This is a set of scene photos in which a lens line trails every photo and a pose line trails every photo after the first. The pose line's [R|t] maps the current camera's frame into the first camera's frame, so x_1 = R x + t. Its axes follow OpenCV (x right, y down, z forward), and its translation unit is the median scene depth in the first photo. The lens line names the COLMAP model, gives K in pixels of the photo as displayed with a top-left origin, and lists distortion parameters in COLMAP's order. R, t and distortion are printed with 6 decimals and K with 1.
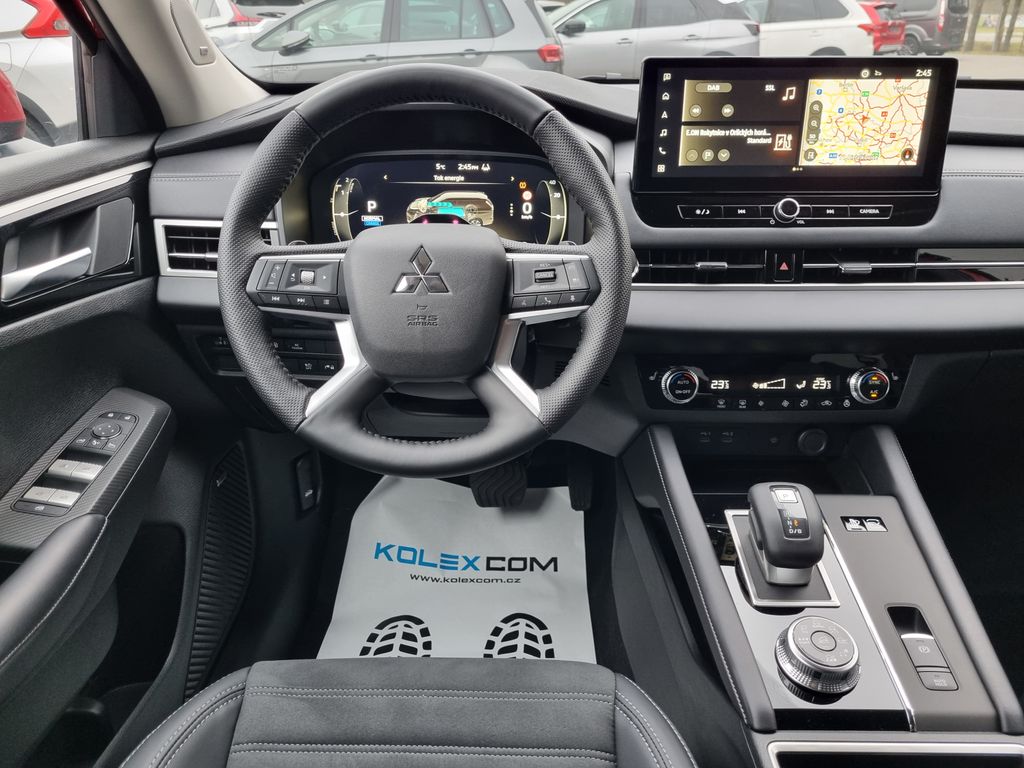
lens RADIAL K [[786.2, 0, 512.0], [0, 786.2, 384.0], [0, 0, 1]] dist [0.047619, -0.049122]
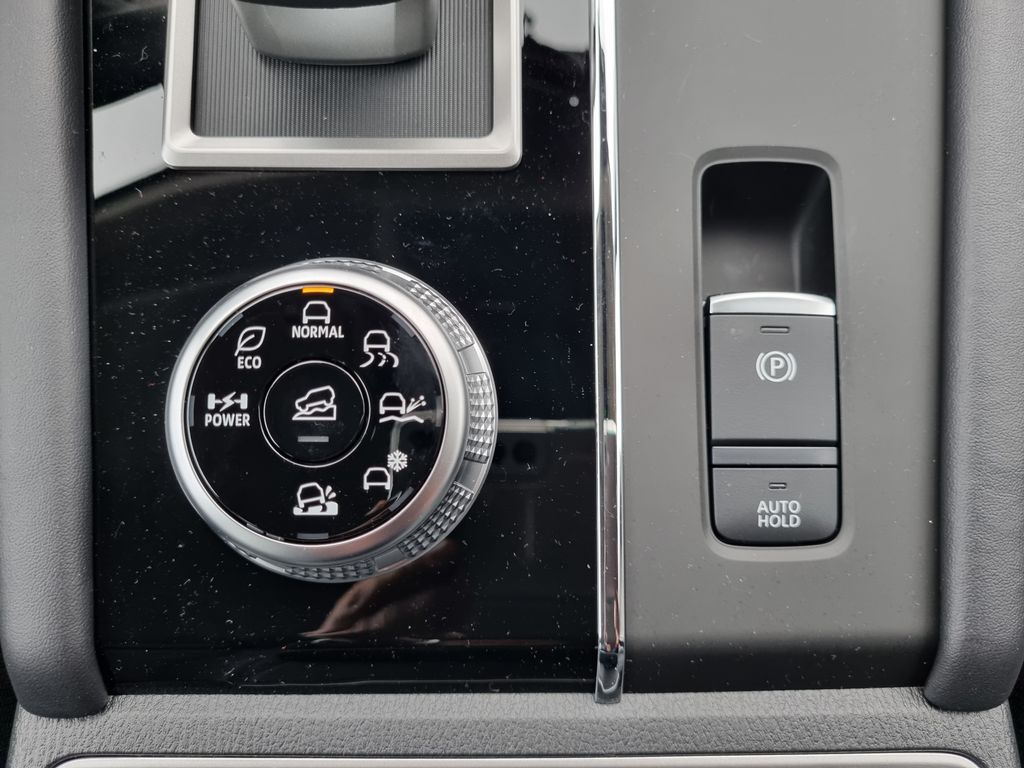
lens RADIAL K [[764.5, 0, 495.1], [0, 764.5, 379.4], [0, 0, 1]] dist [-0.002336, -0.001384]
pose [[0.999965, -0.005812, 0.005974, 0.316904], [-0.000733, 0.652665, 0.757647, 0.111767], [-0.008302, -0.757625, 0.652638, 0.621016]]
